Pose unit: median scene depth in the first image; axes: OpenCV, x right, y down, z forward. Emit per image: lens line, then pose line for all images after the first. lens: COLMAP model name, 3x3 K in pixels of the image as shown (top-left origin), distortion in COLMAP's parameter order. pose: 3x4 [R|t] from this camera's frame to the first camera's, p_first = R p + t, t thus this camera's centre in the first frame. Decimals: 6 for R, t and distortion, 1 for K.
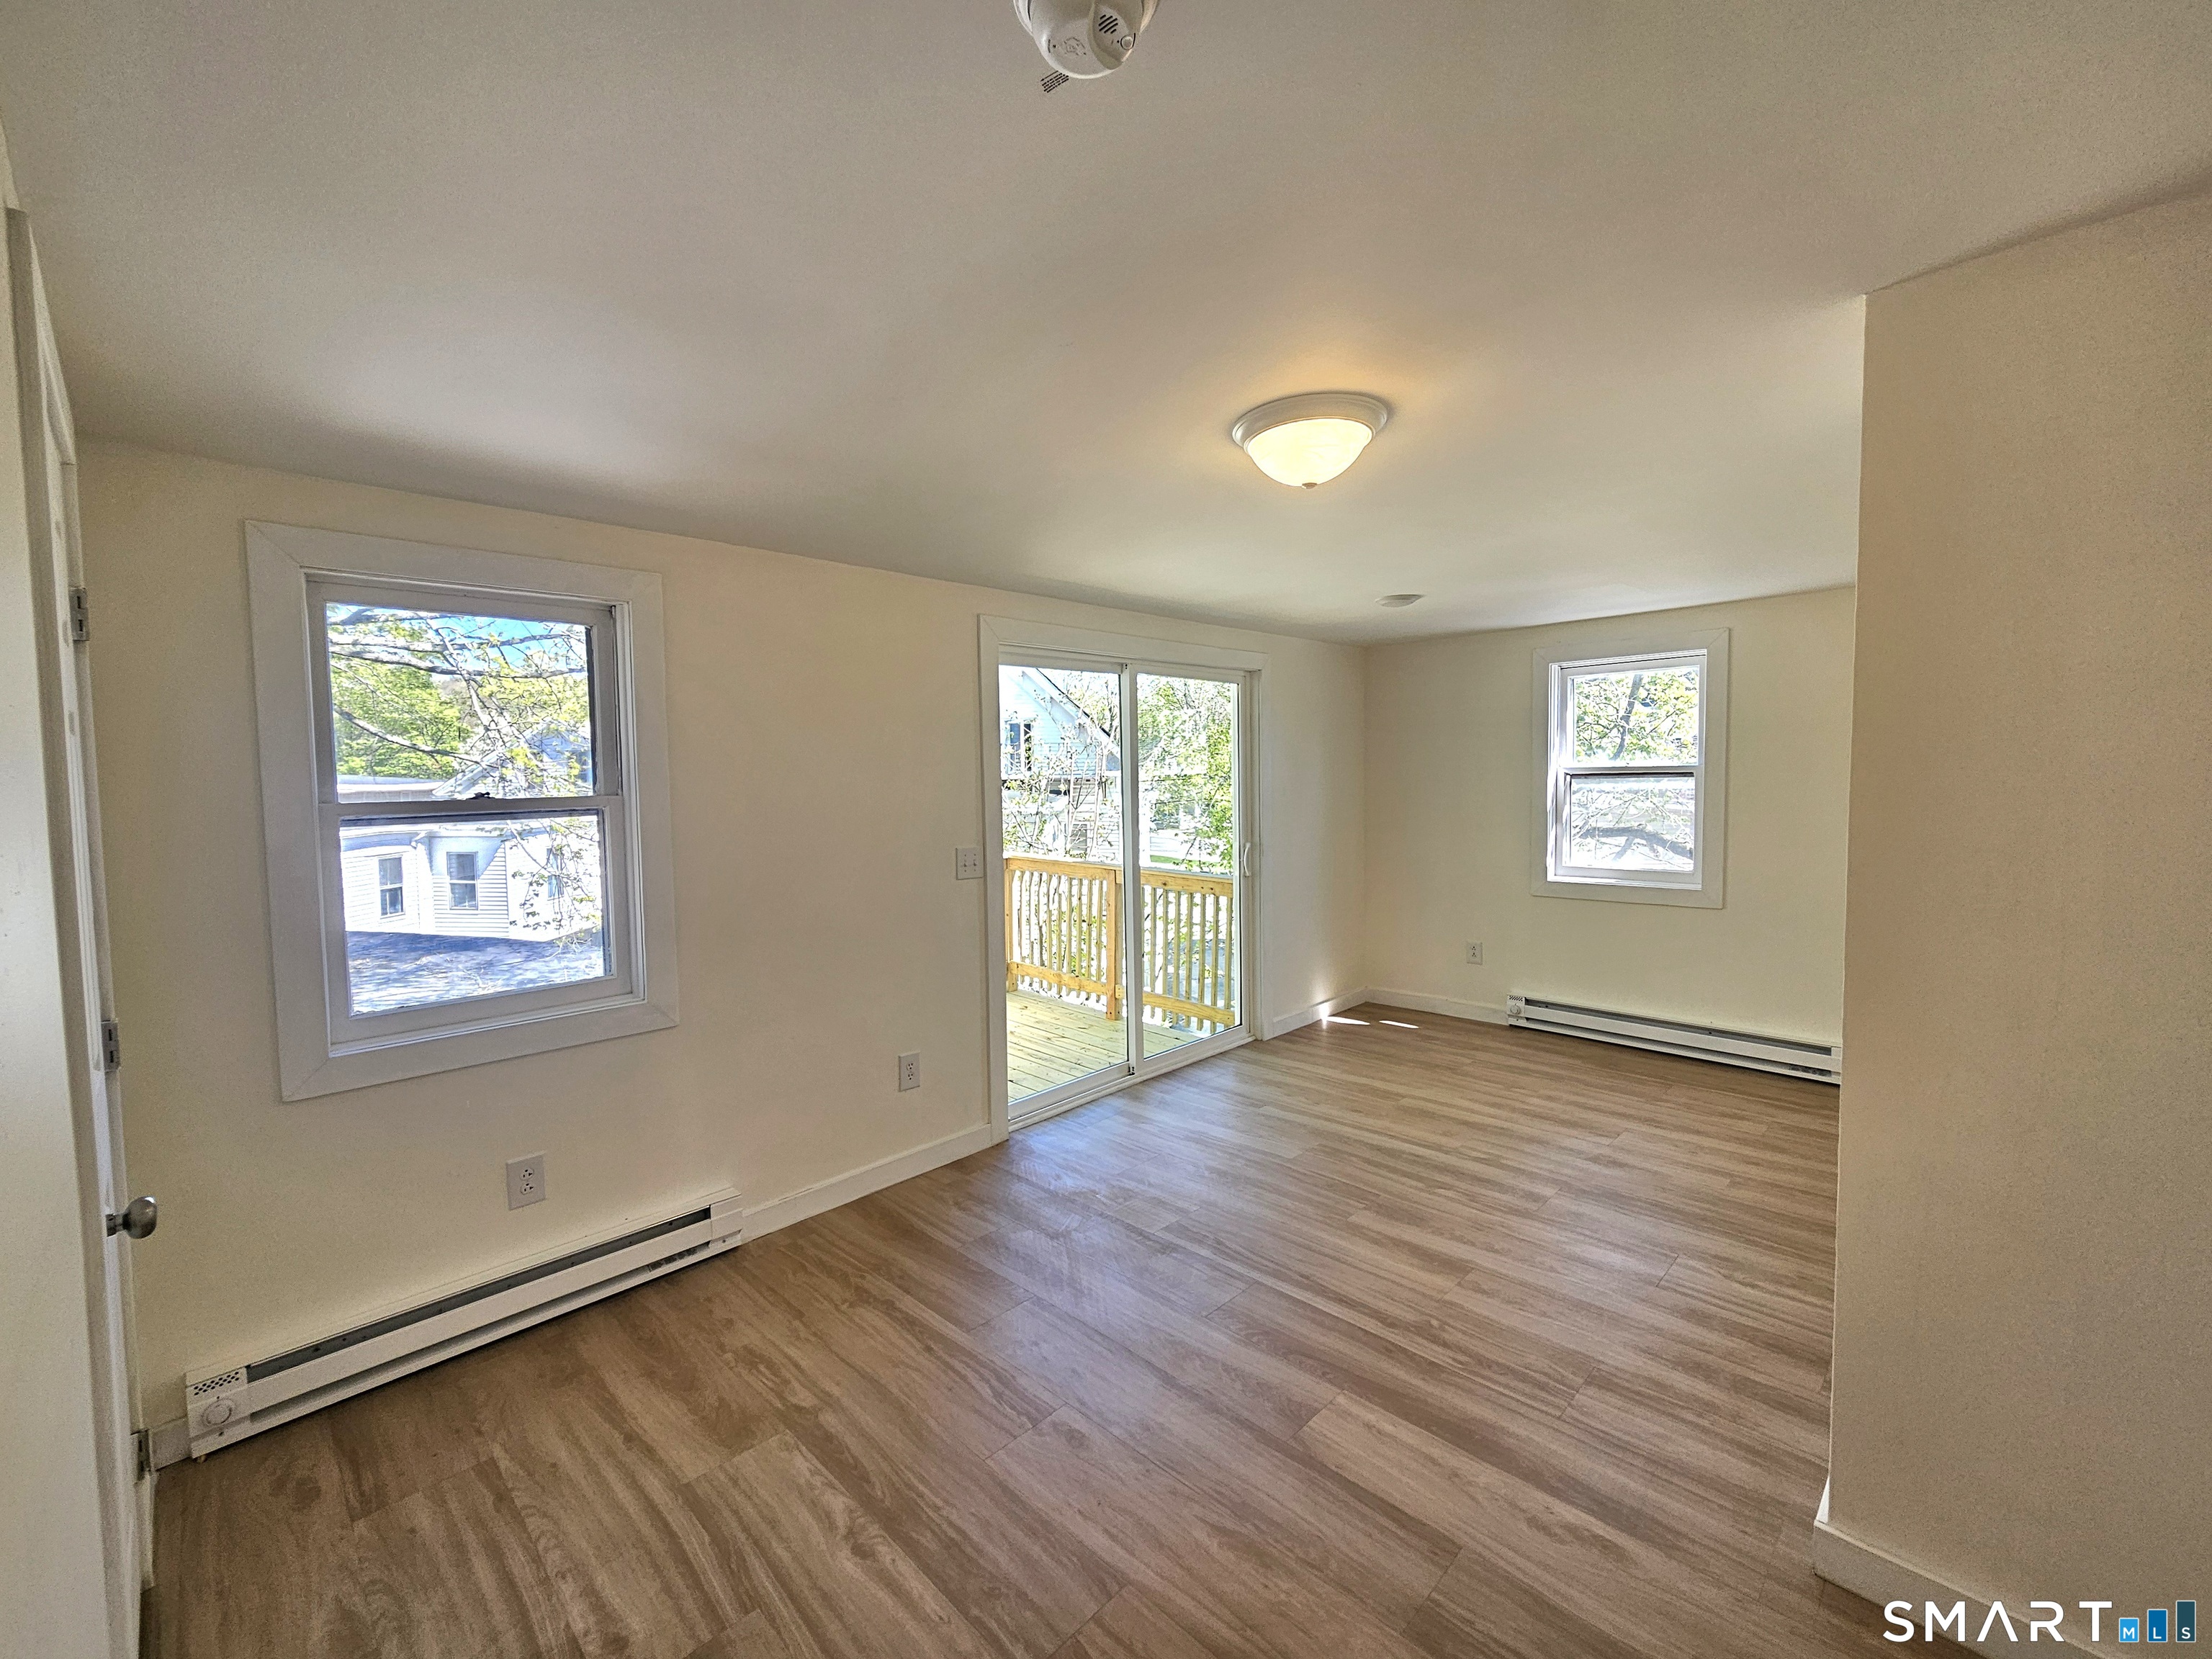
lens RADIAL K [[908.3, 0, 1114.3], [0, 908.3, 826.4], [0, 0, 1]] dist [0.003659, -0.000589]
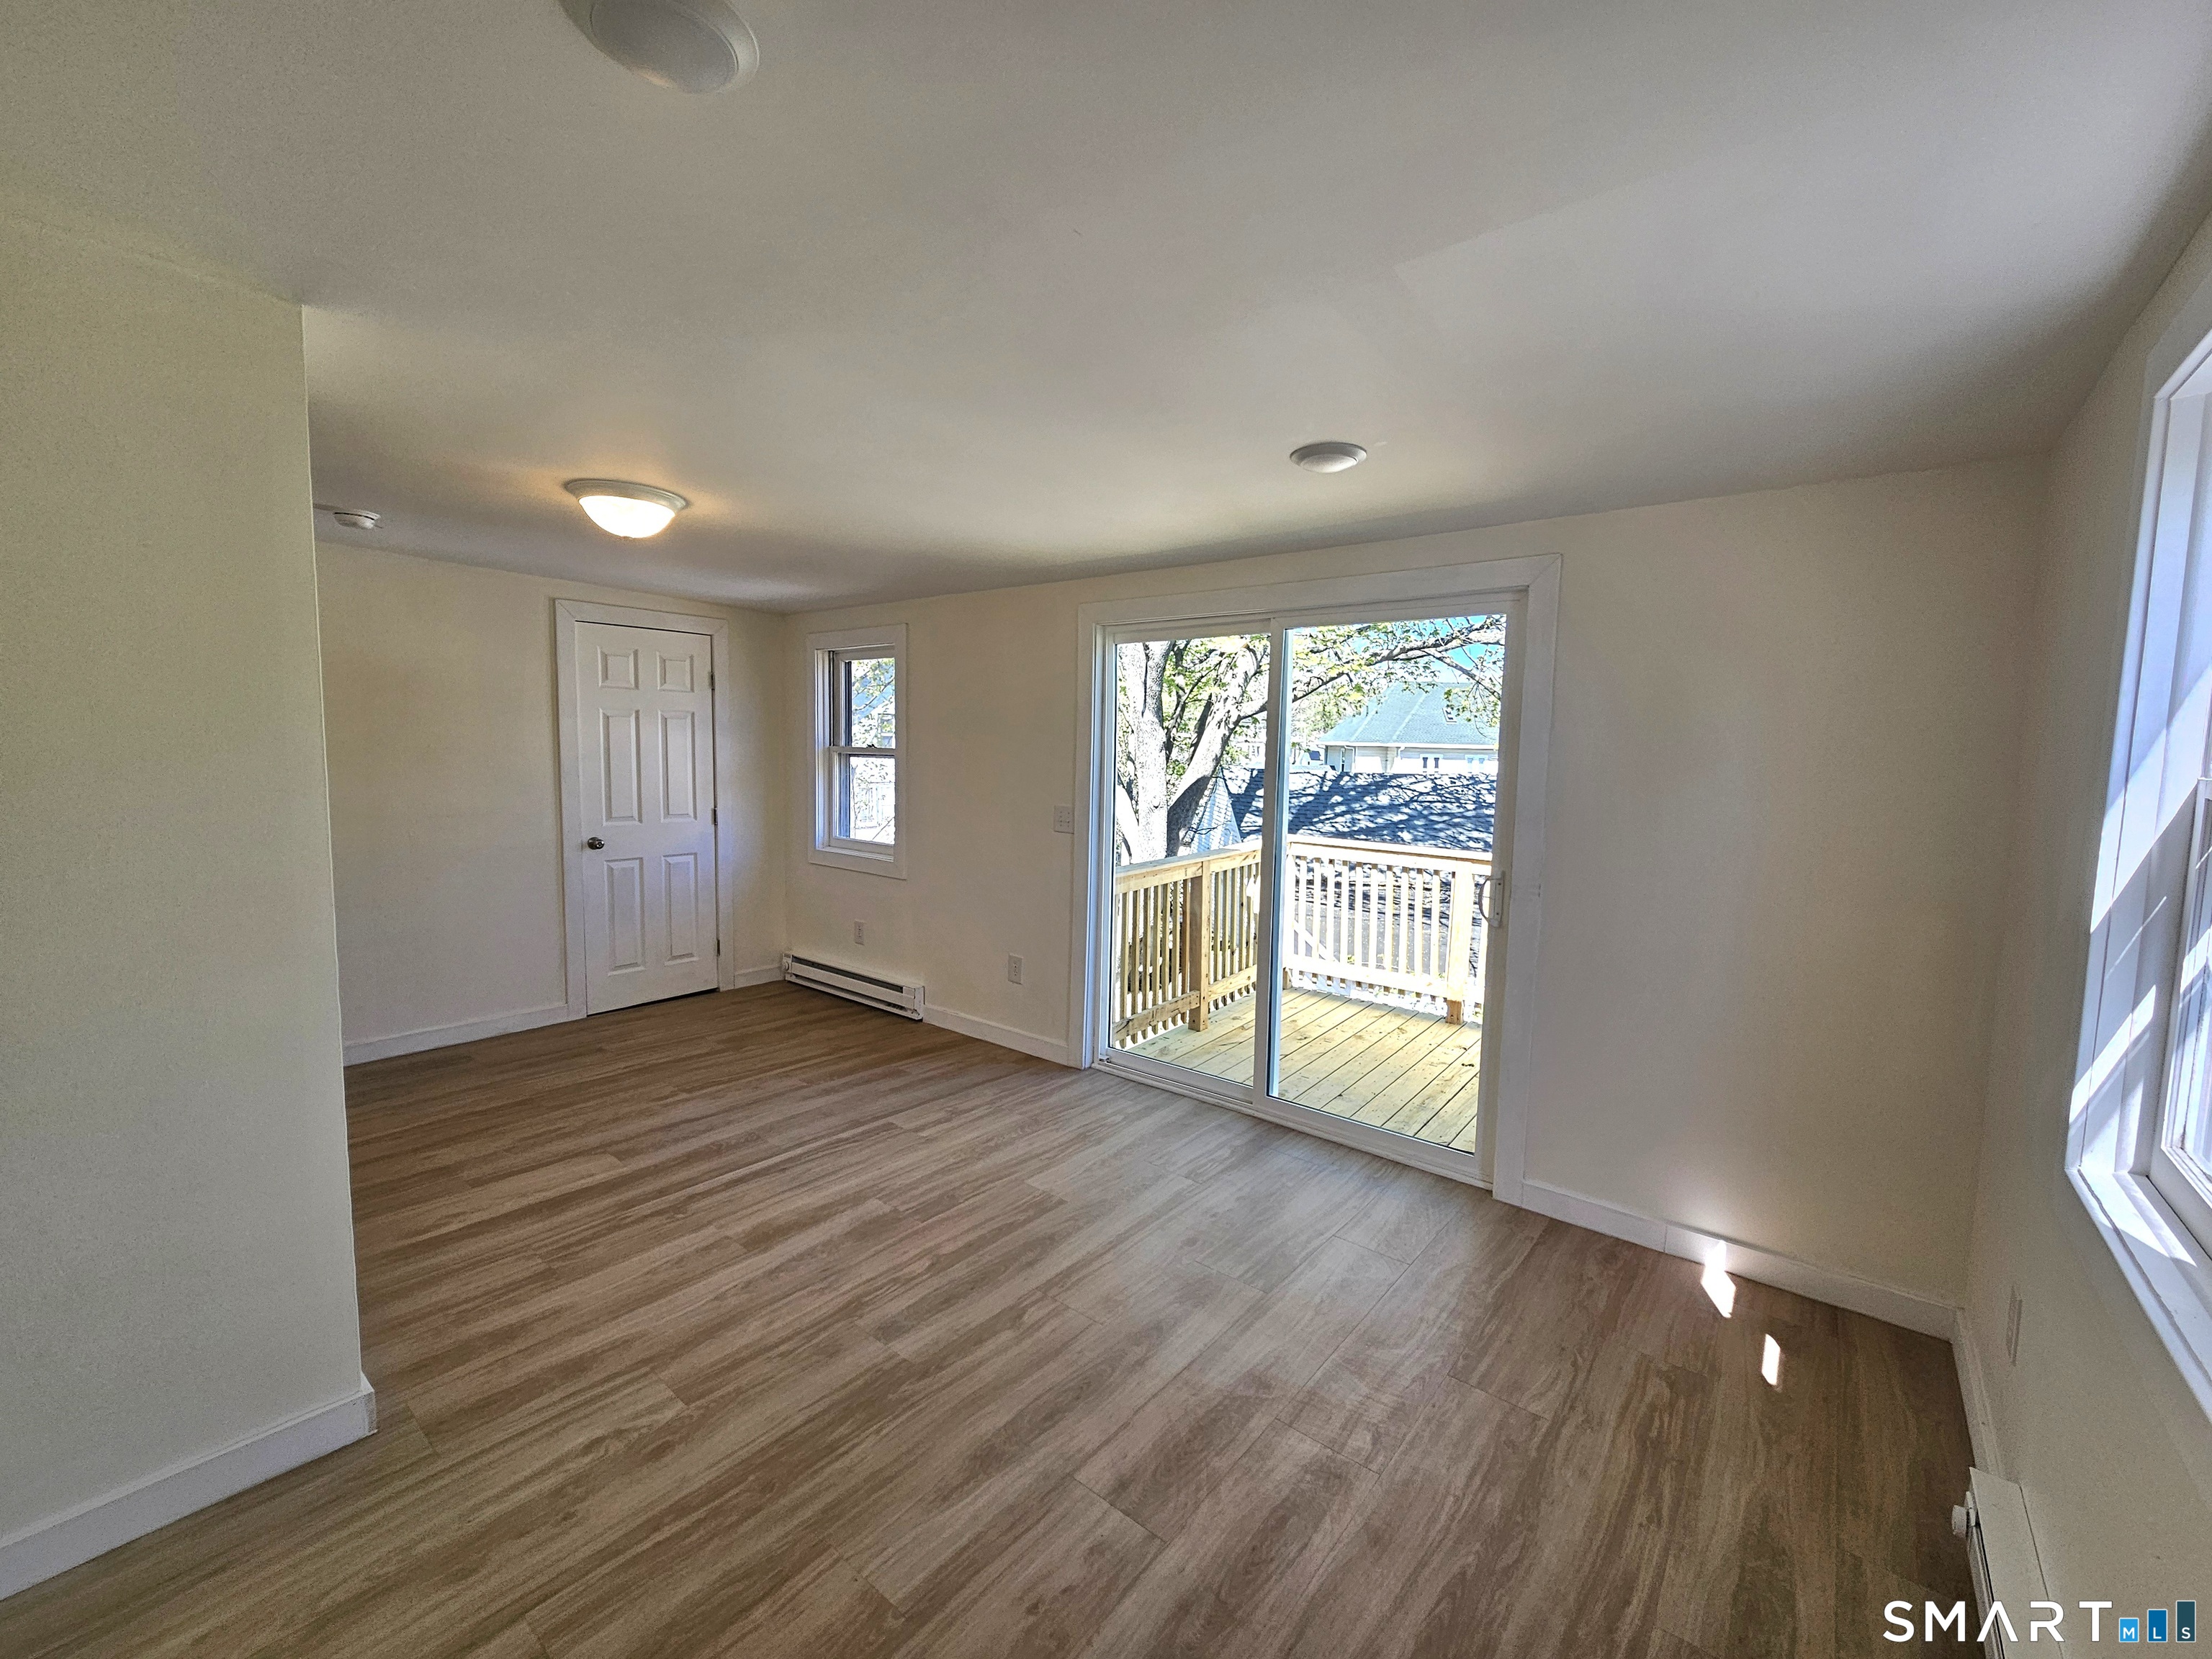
lens RADIAL K [[908.3, 0, 1117.6], [0, 908.3, 837.5], [0, 0, 1]] dist [0.003659, -0.000589]
pose [[0.107672, 0.119931, -0.986926, 1.456966], [-0.083467, 0.990283, 0.111233, -0.107622], [0.990677, 0.070399, 0.116636, 1.340106]]
